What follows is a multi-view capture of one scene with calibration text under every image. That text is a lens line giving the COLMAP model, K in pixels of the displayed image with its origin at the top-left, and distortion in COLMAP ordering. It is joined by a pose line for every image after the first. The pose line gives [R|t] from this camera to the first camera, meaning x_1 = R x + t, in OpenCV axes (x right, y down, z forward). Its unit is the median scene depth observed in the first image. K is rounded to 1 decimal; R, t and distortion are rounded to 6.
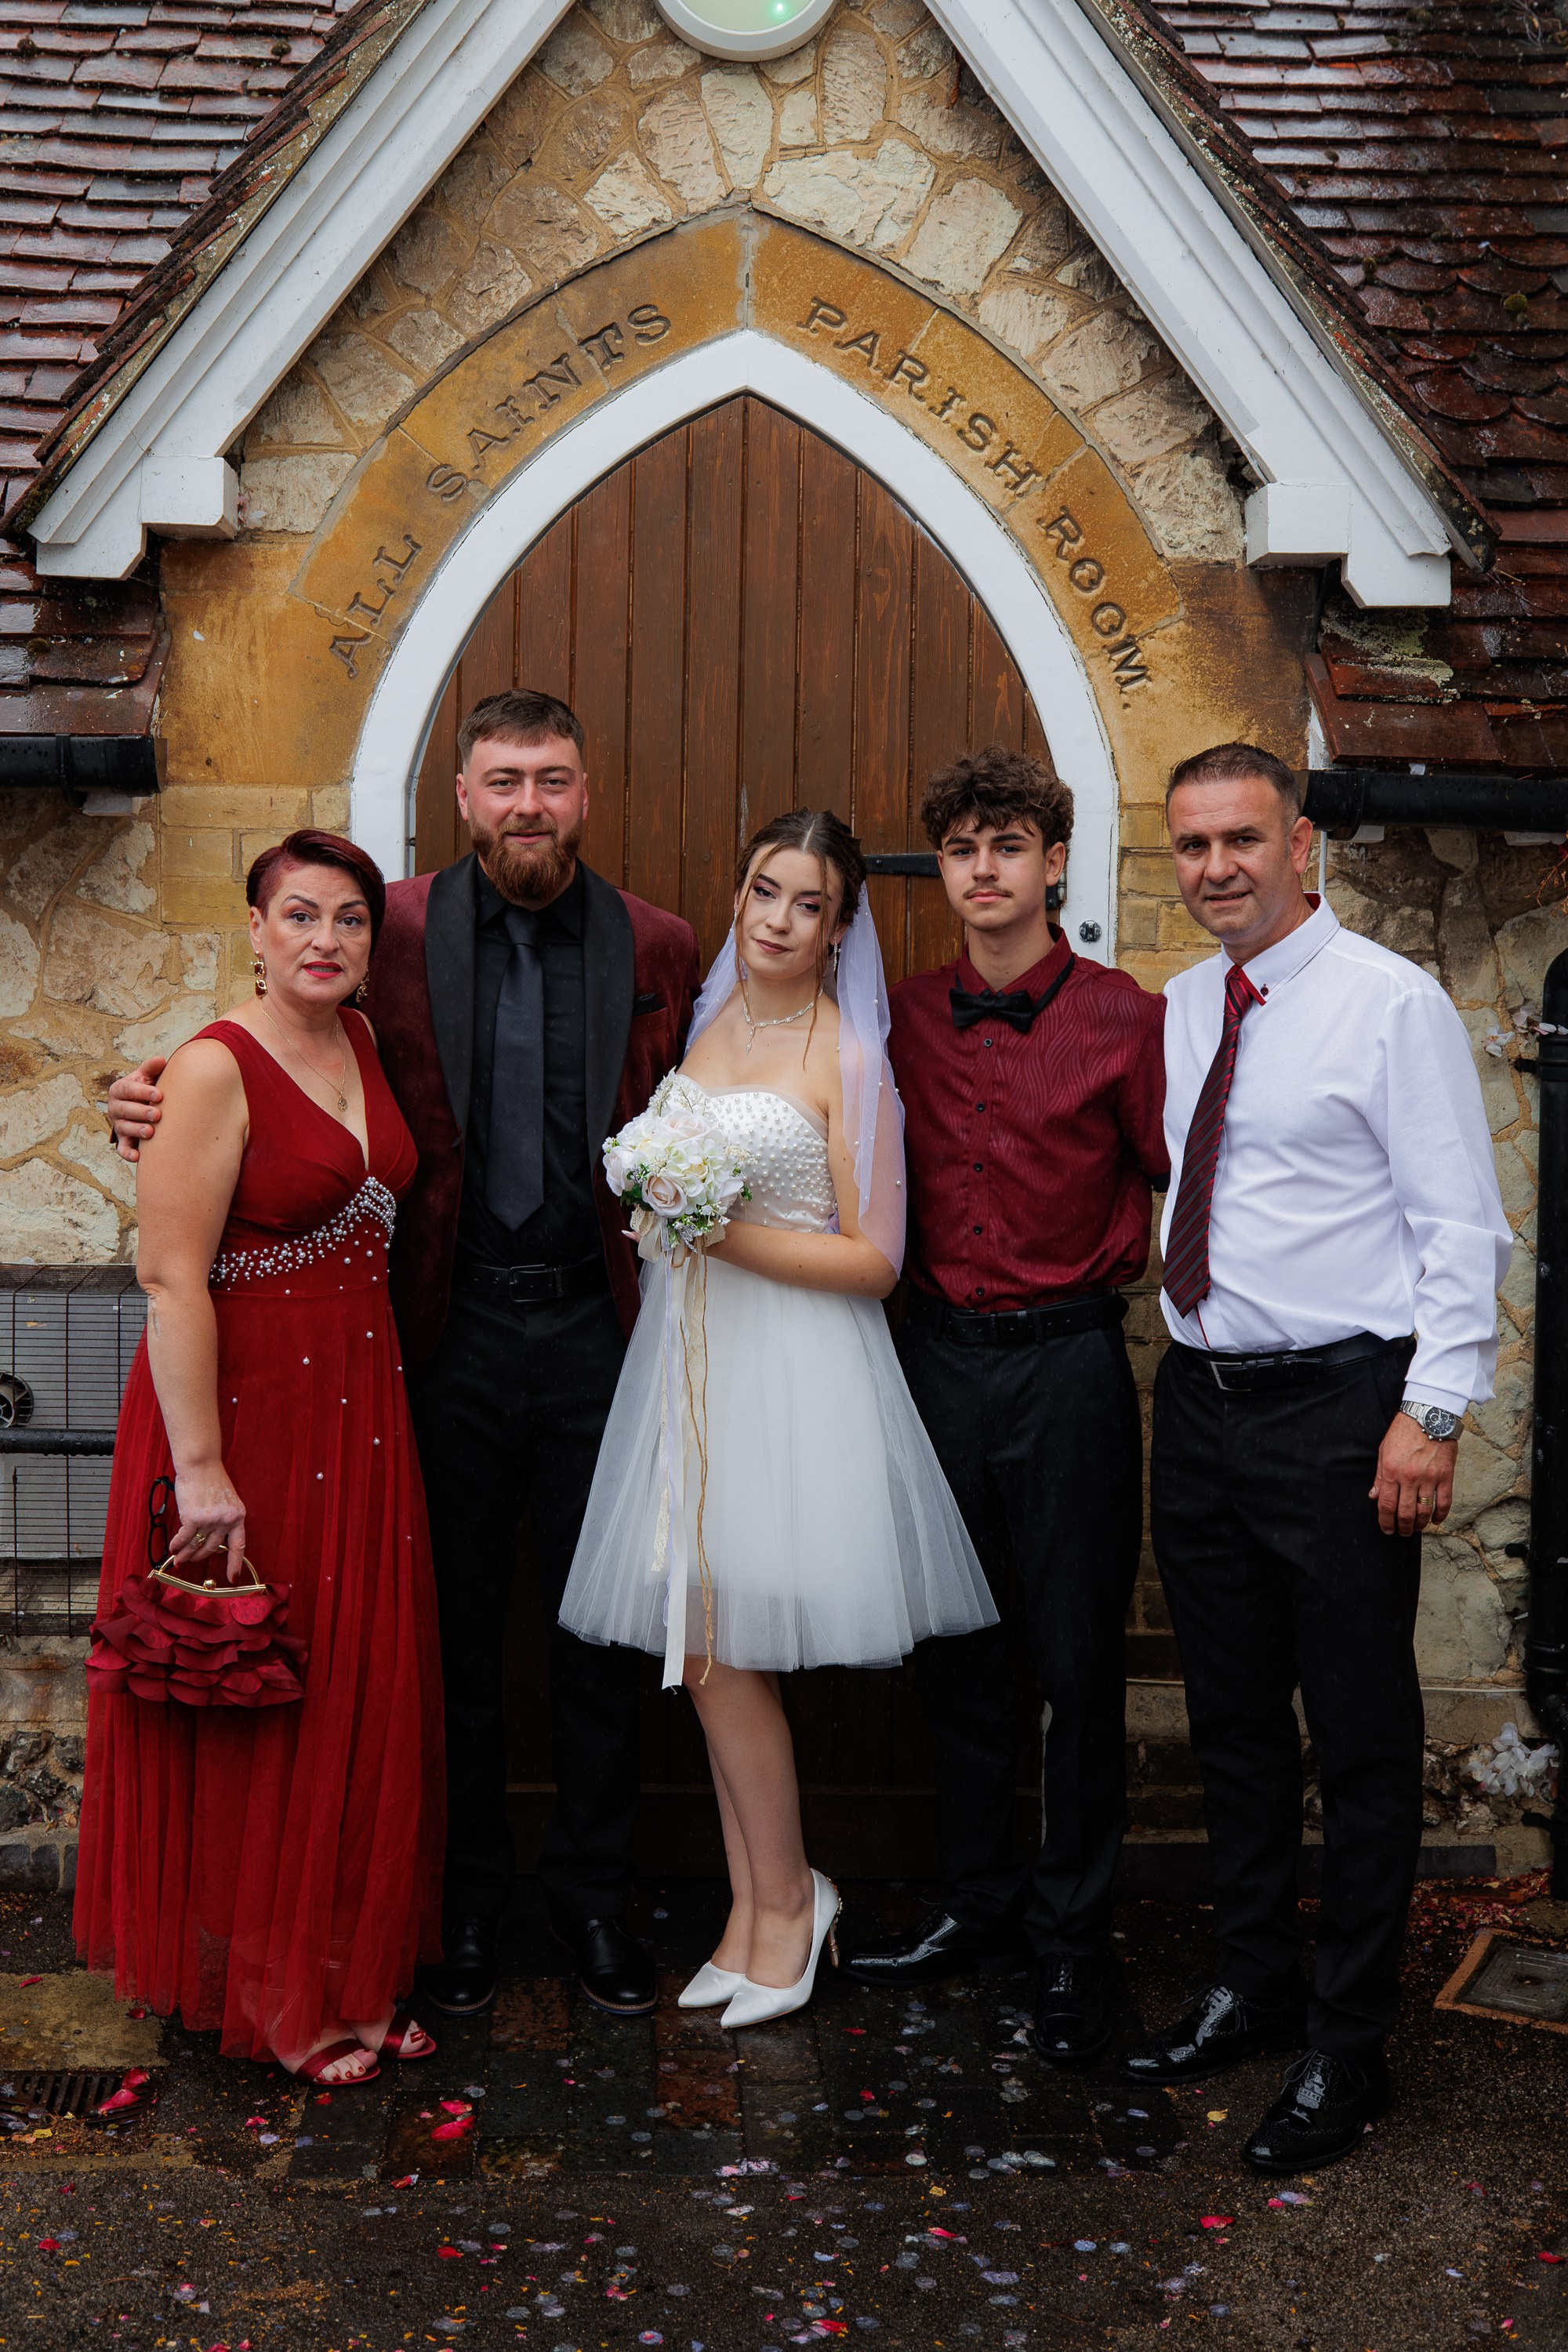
lens RADIAL K [[2398.2, 0, 760.5], [0, 2398.2, 1034.8], [0, 0, 1]] dist [-0.011206, 0.027177]
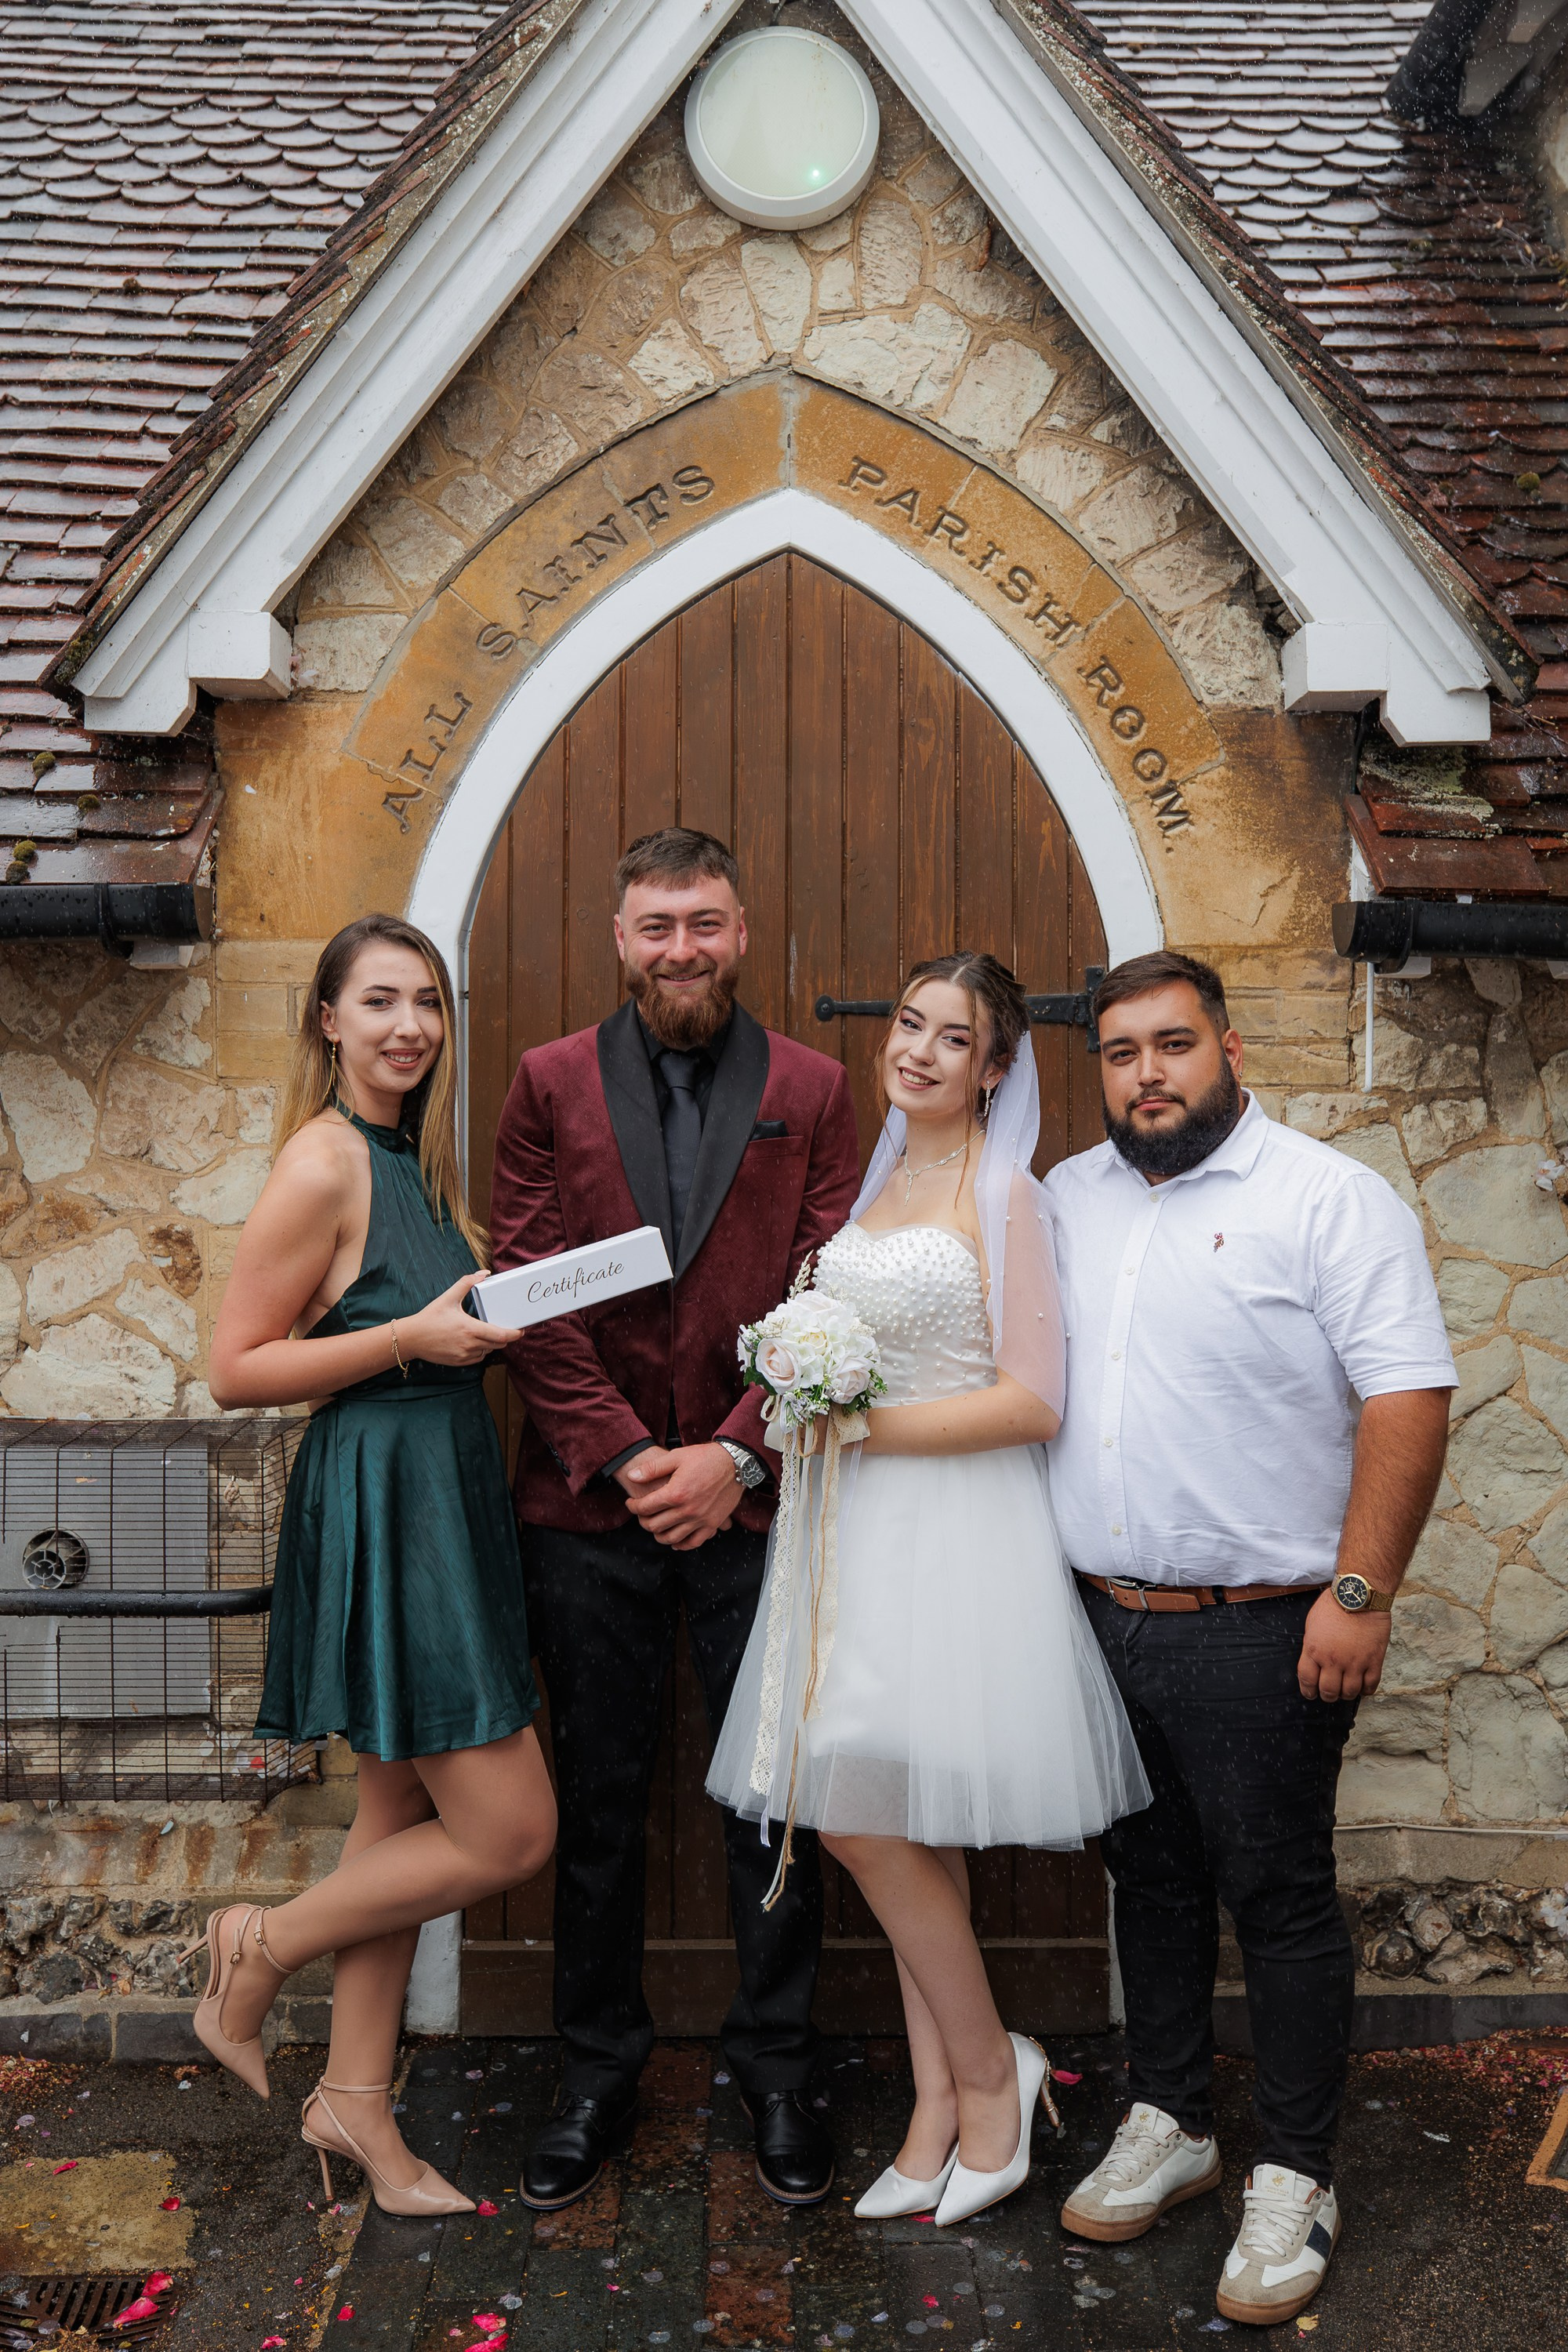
lens RADIAL K [[1872.4, 0, 859.9], [0, 1872.4, 1143.1], [0, 0, 1]] dist [-0.001111, 0.004791]
pose [[0.999884, -0.014736, -0.003780, 0.023217], [0.014523, 0.998579, -0.051279, 0.025492], [0.004530, 0.051218, 0.998677, 0.217673]]
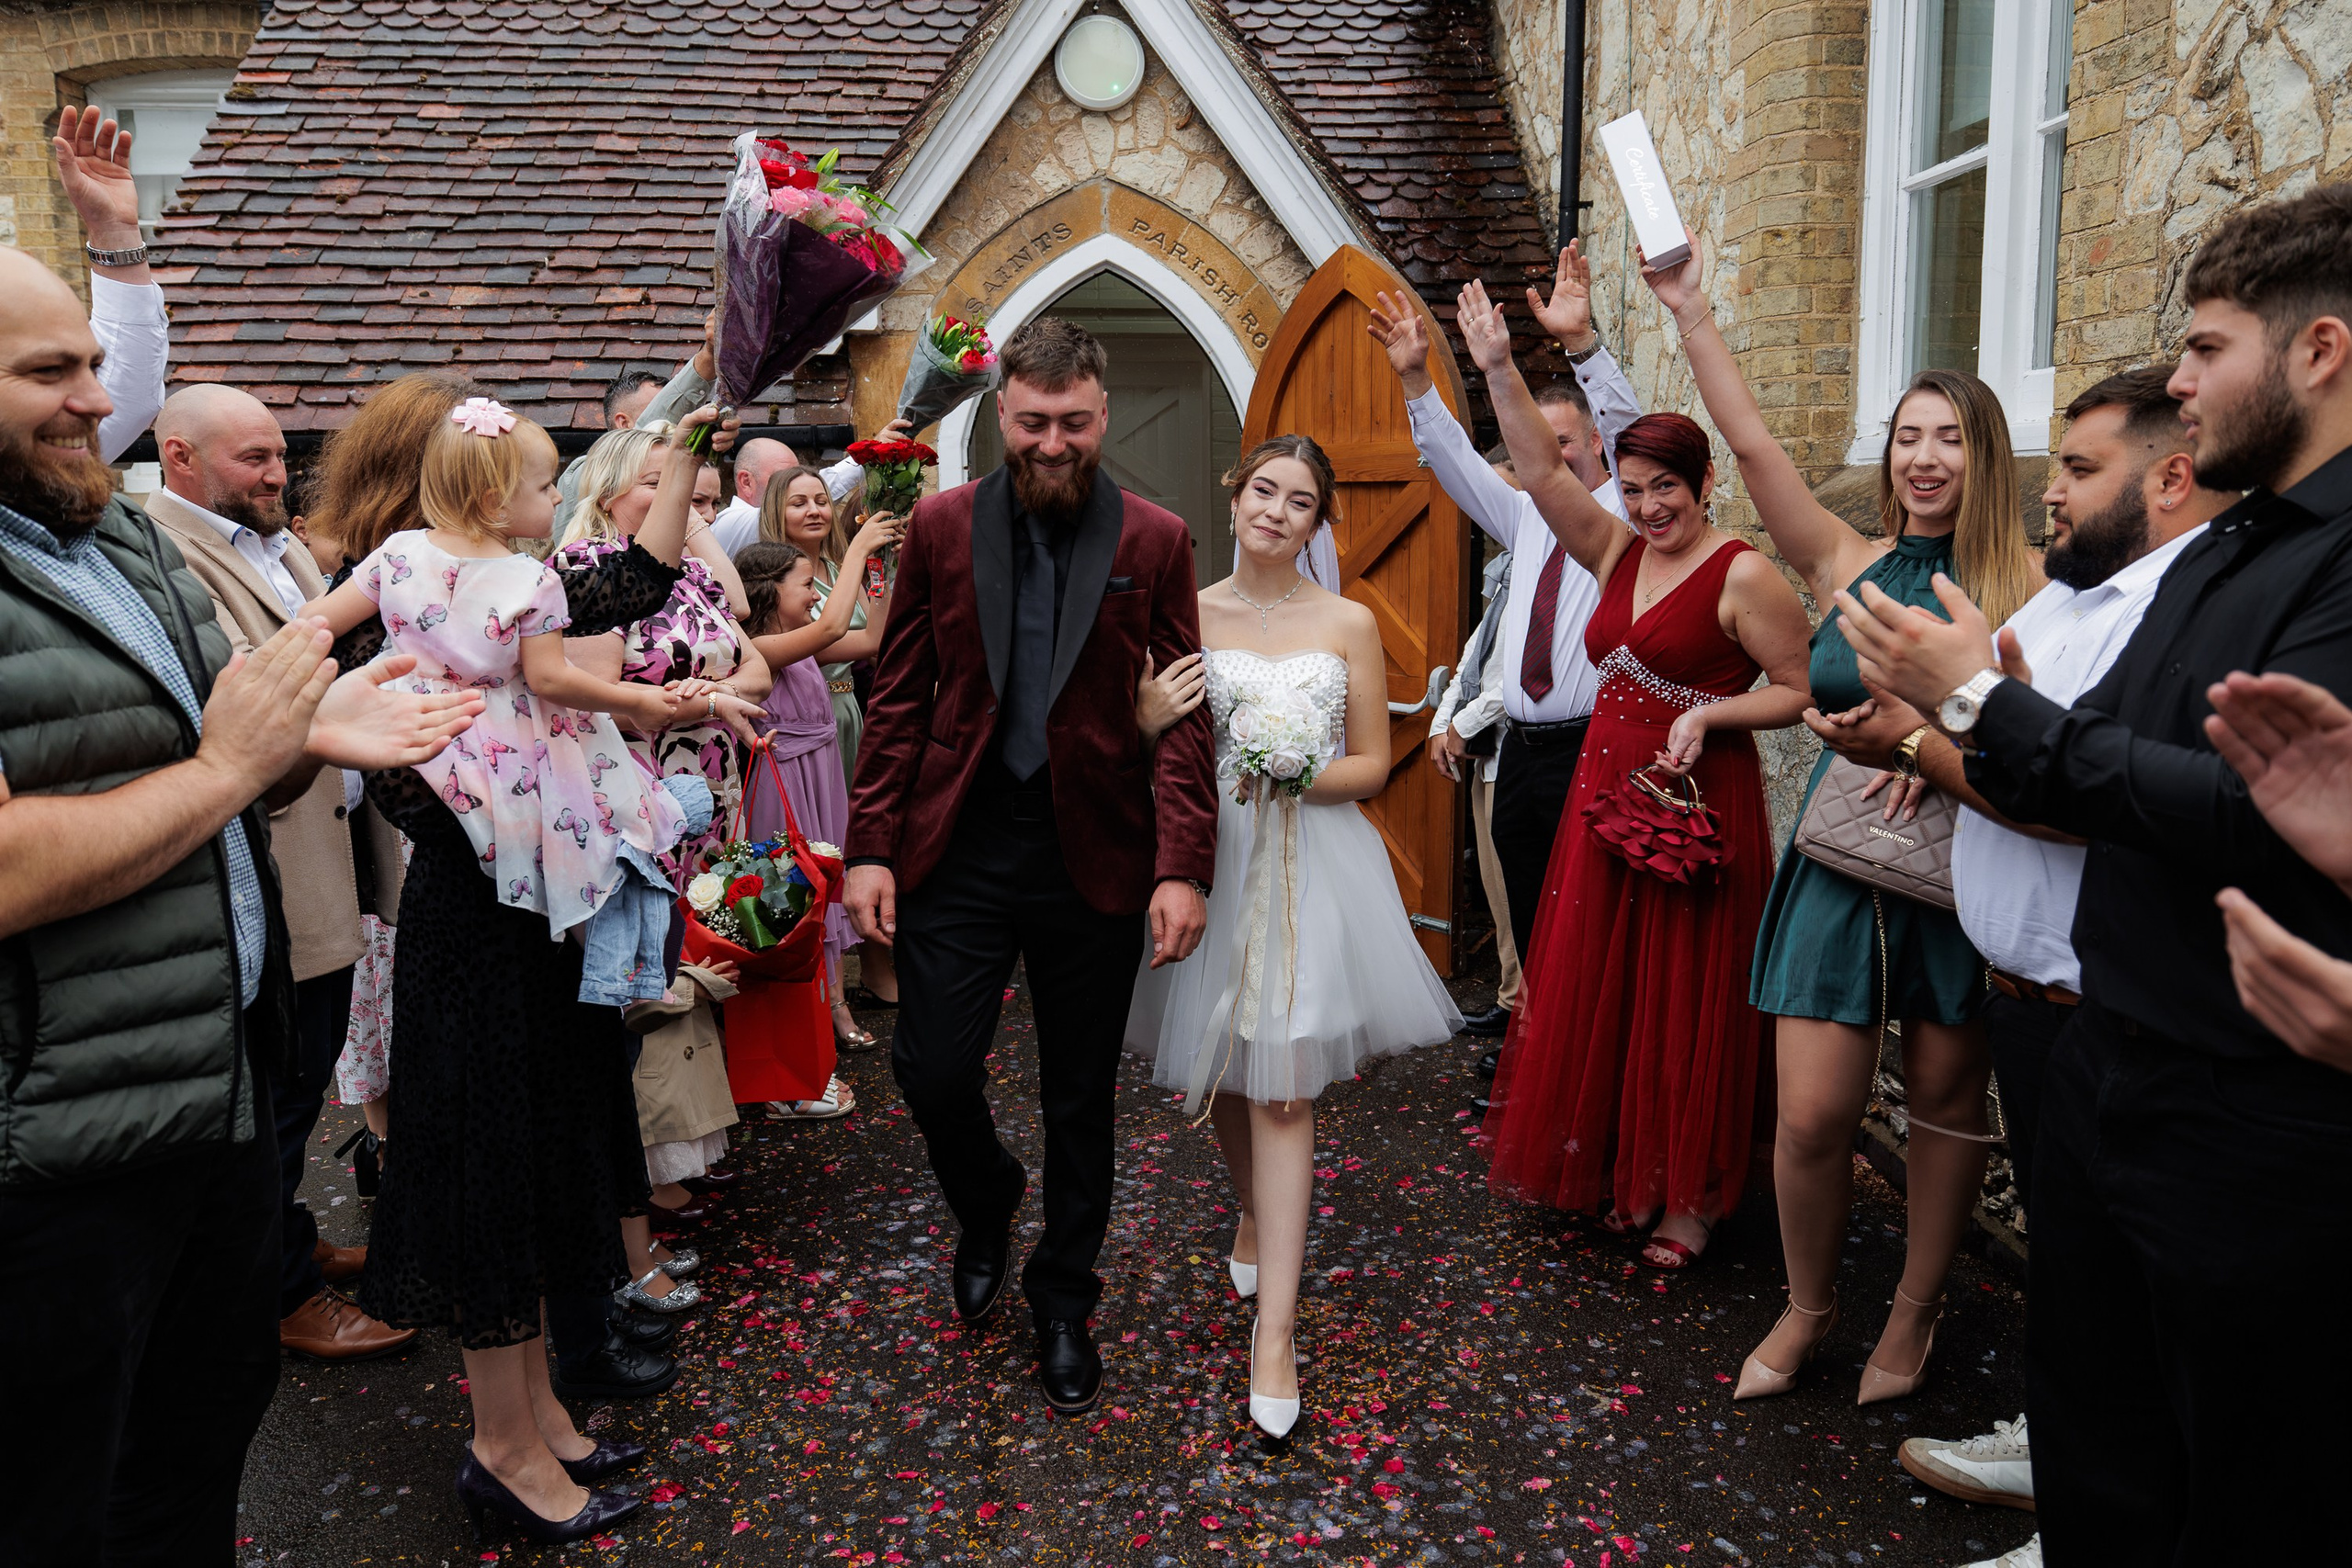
lens RADIAL K [[1477.4, 0, 1171.3], [0, 1477.4, 704.6], [0, 0, 1]] dist [0.000055, 0.000157]
pose [[0.999426, -0.030294, 0.015182, 0.021135], [0.028980, 0.996344, 0.080373, 0.035932], [-0.017561, -0.079887, 0.996649, -0.415134]]
